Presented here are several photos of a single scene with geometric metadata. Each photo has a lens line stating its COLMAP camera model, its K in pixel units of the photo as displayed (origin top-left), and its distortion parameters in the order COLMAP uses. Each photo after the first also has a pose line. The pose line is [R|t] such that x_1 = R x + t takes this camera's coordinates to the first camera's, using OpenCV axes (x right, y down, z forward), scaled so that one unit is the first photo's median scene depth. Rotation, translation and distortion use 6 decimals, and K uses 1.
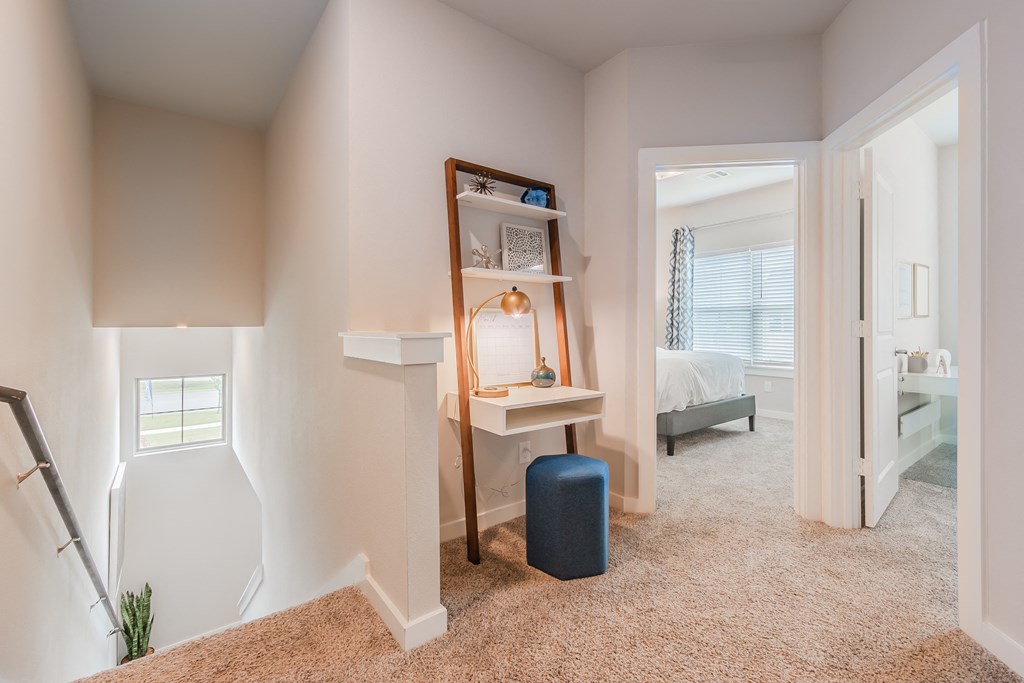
lens RADIAL K [[445.7, 0, 514.8], [0, 445.7, 337.8], [0, 0, 1]] dist [0.003149, -0.000443]
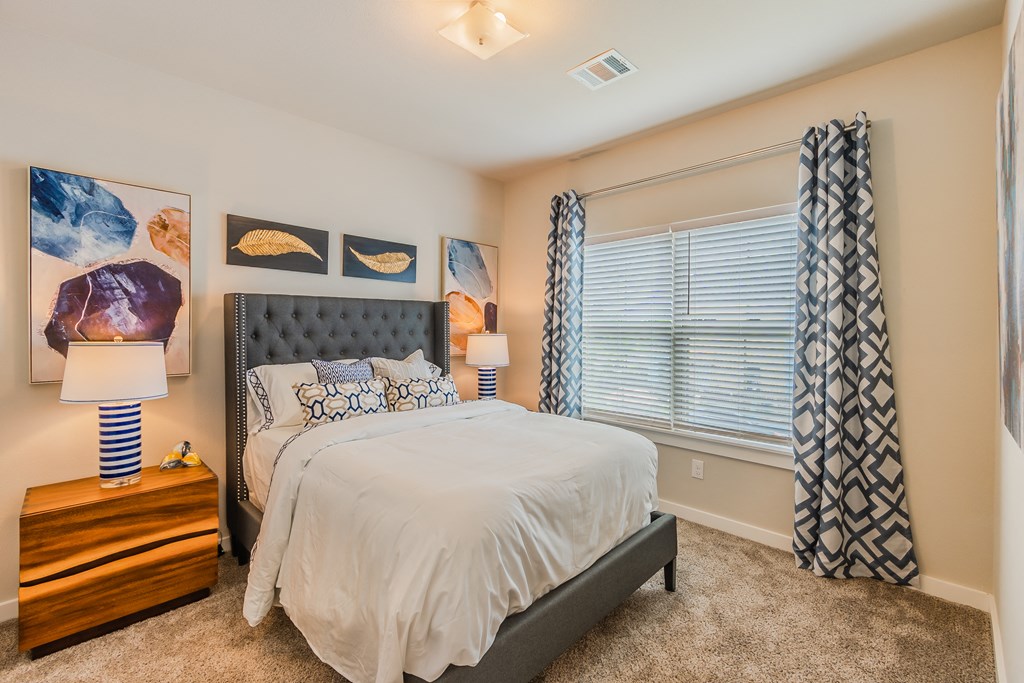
lens RADIAL K [[445.7, 0, 514.8], [0, 445.7, 337.8], [0, 0, 1]] dist [0.003149, -0.000443]
pose [[0.990119, 0.003709, 0.140181, 0.224666], [-0.004788, 0.999961, 0.007361, -0.056722], [-0.140148, -0.007959, 0.990099, 0.415399]]
